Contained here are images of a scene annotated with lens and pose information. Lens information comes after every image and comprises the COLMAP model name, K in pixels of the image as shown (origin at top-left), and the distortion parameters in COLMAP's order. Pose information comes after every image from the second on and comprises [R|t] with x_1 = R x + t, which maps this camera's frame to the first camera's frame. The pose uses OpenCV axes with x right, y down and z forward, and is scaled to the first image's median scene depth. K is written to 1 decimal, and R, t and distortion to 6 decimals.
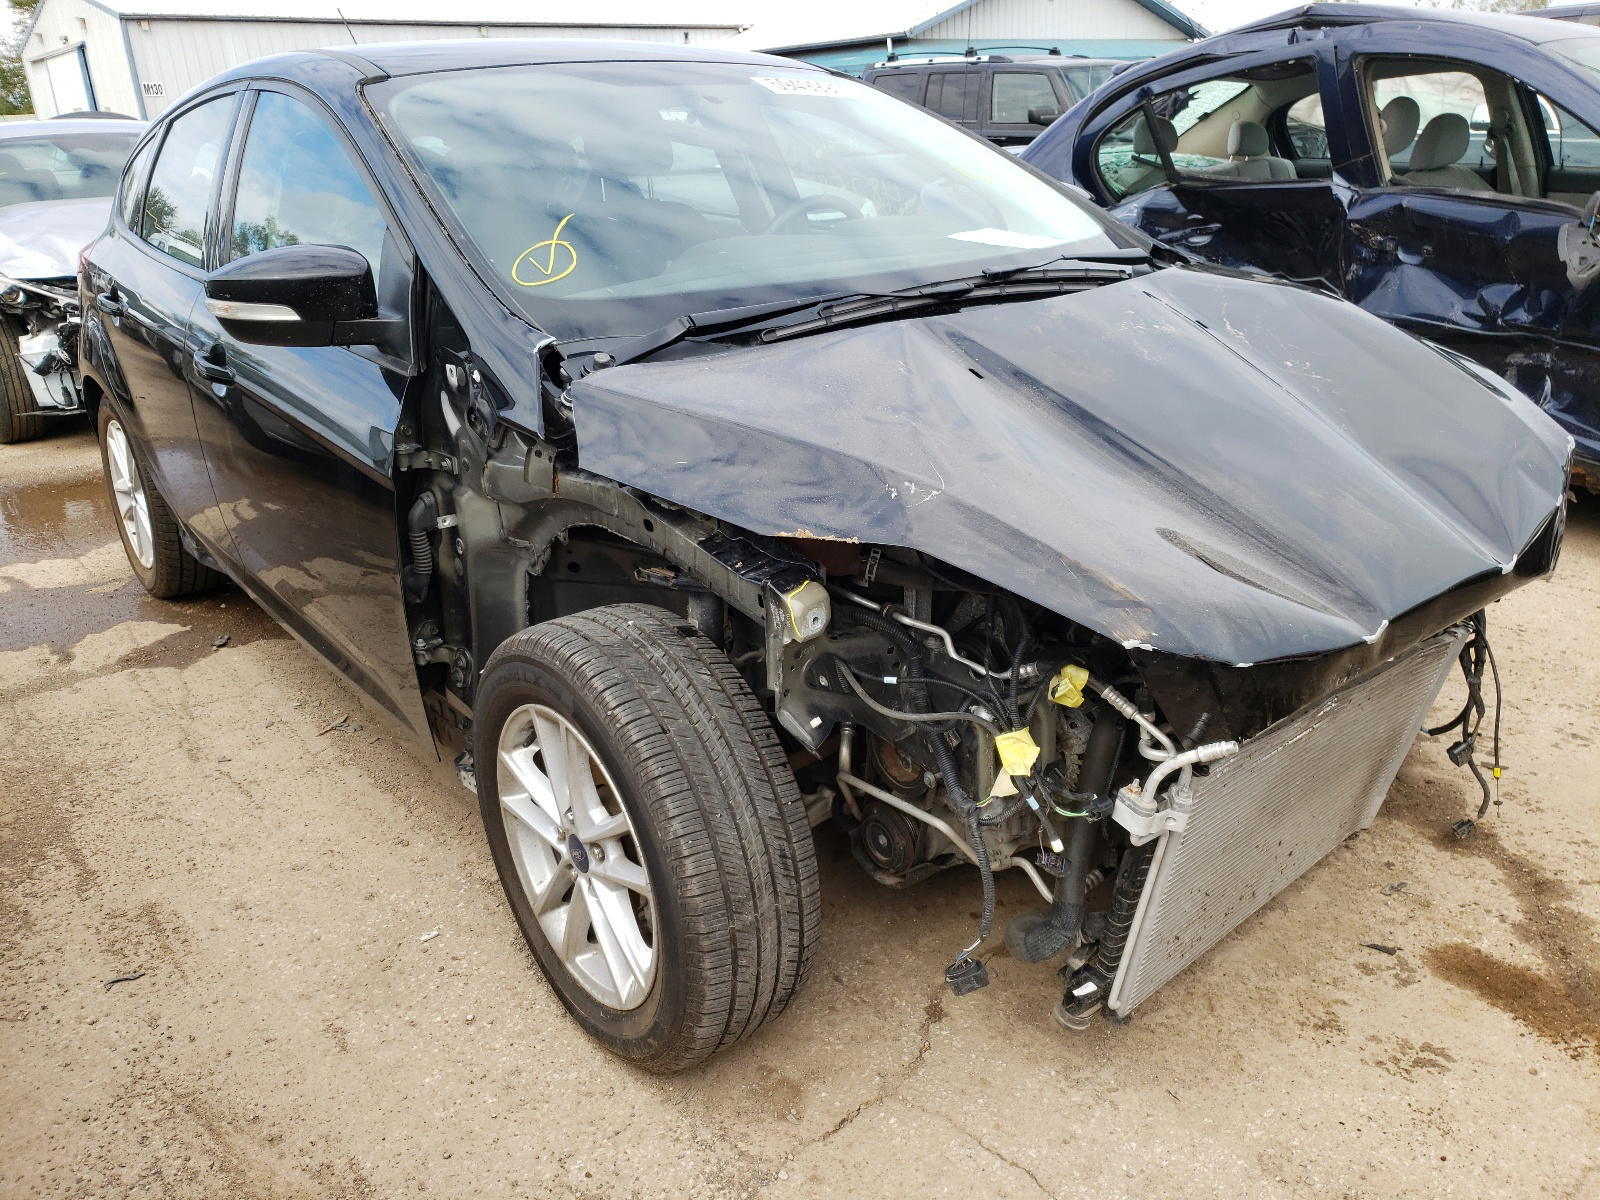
lens RADIAL K [[1116.3, 0, 800.0], [0, 1116.3, 600.0], [0, 0, 1]] dist [-0.038289, 0.044842]
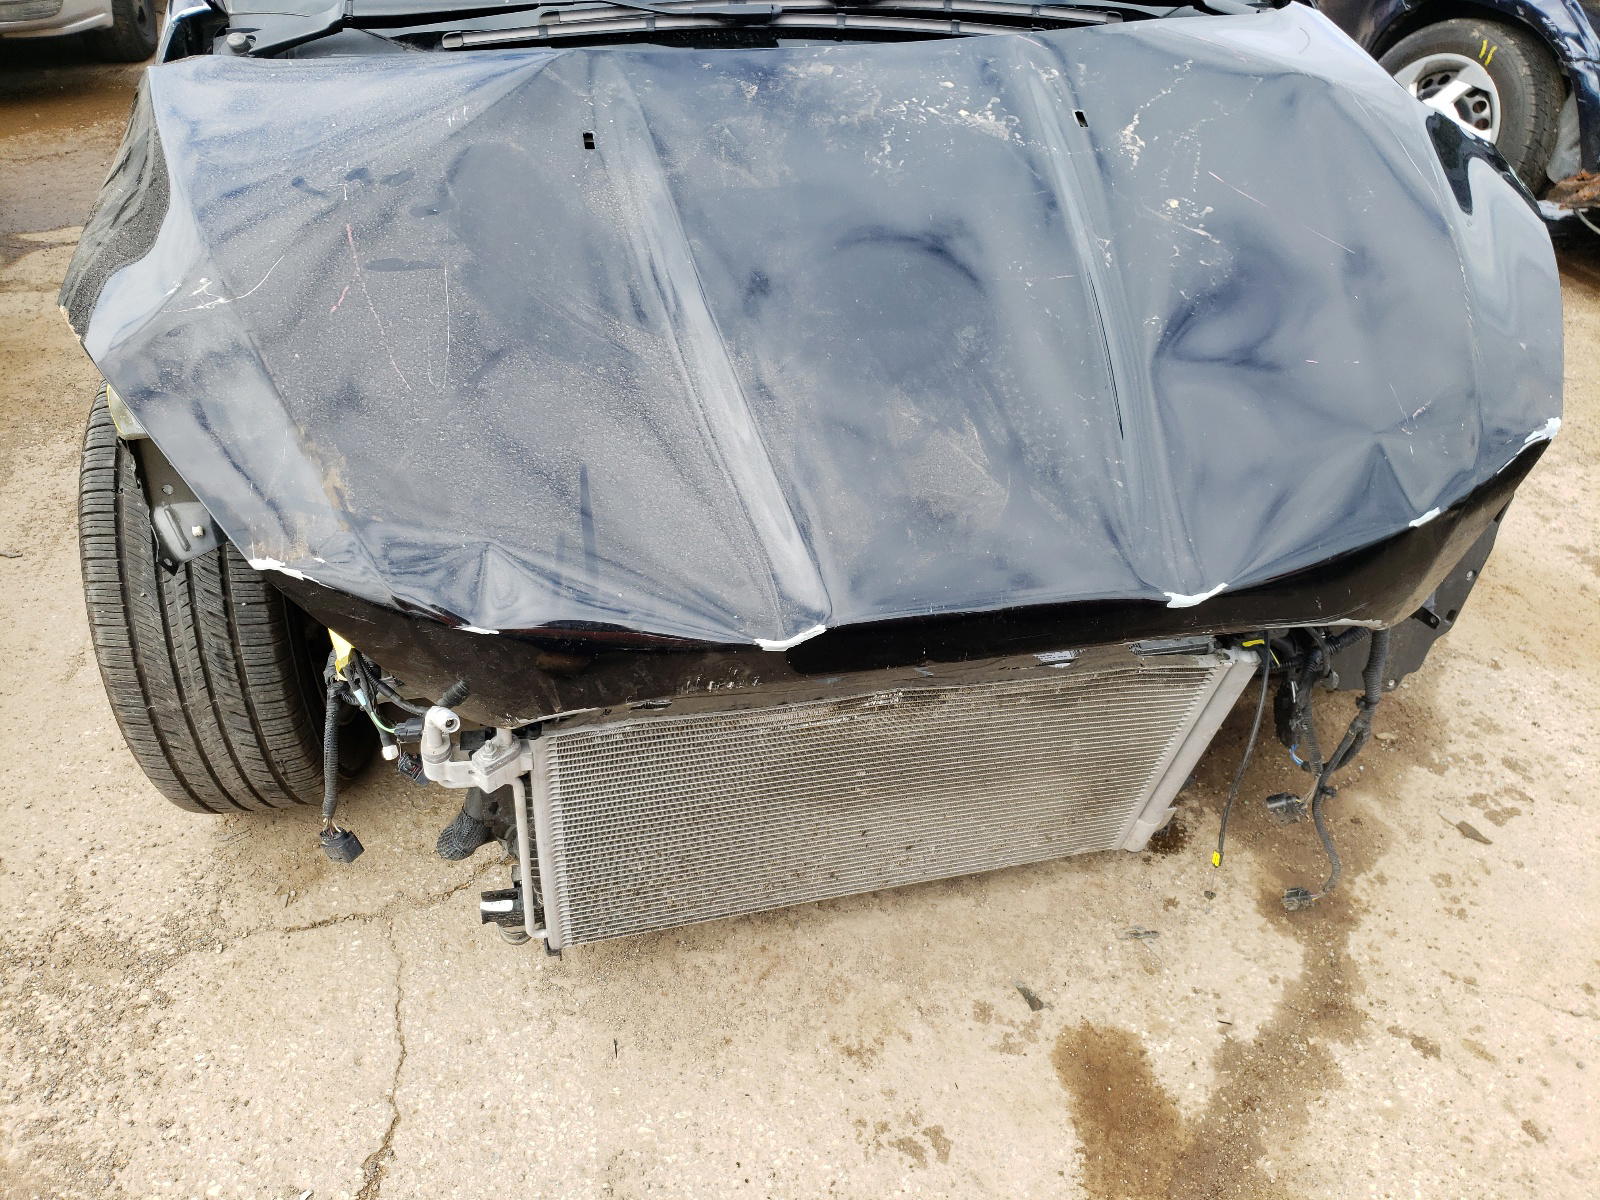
lens RADIAL K [[1116.3, 0, 800.0], [0, 1116.3, 600.0], [0, 0, 1]] dist [-0.038289, 0.044842]
pose [[0.902638, 0.304019, -0.304660, 0.599821], [-0.214893, 0.931648, 0.293007, -0.161693], [0.372916, -0.199010, 0.906272, 0.317063]]
